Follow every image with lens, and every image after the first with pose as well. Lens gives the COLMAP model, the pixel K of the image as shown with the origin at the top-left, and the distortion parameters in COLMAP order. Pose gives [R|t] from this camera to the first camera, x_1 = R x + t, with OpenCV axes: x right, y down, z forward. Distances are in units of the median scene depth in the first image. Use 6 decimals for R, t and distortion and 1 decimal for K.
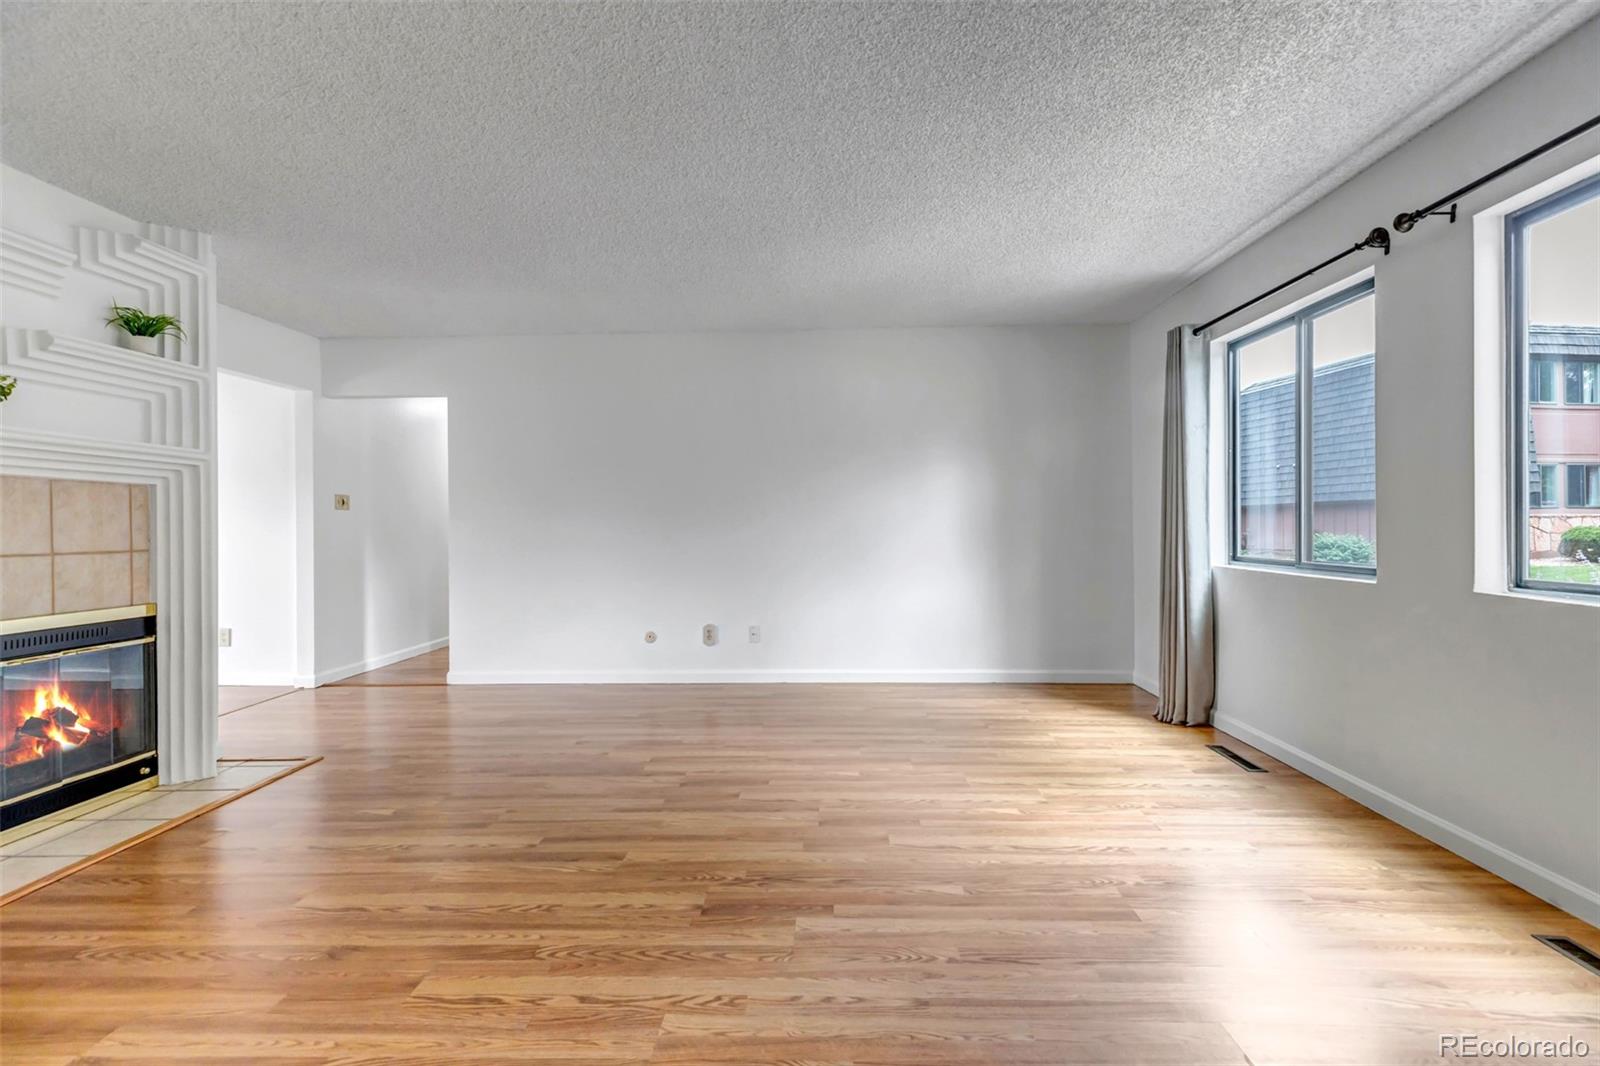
lens RADIAL K [[729.3, 0, 800.0], [0, 729.3, 533.0], [0, 0, 1]] dist [0.001821, 0.000028]
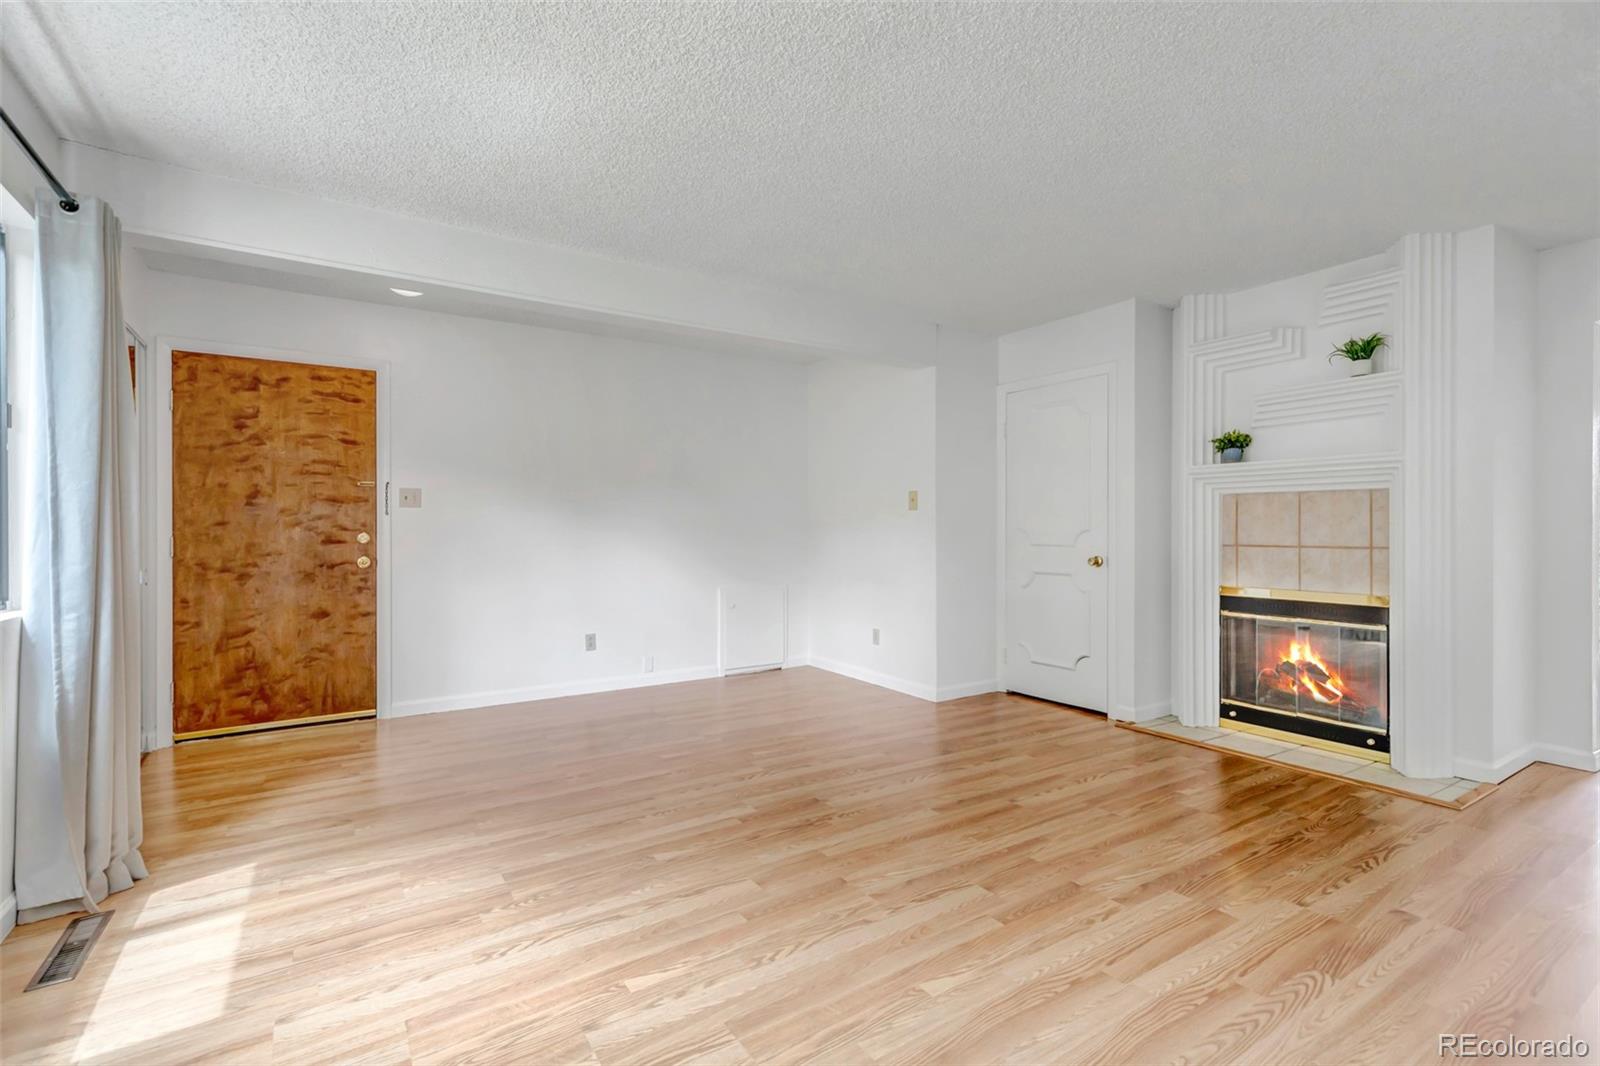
lens RADIAL K [[729.3, 0, 800.0], [0, 729.3, 533.0], [0, 0, 1]] dist [0.001821, 0.000028]
pose [[-0.812510, 0.012605, -0.582811, 0.582141], [0.004594, 0.999874, 0.015220, -0.023986], [0.582929, 0.009688, -0.812465, 1.715857]]
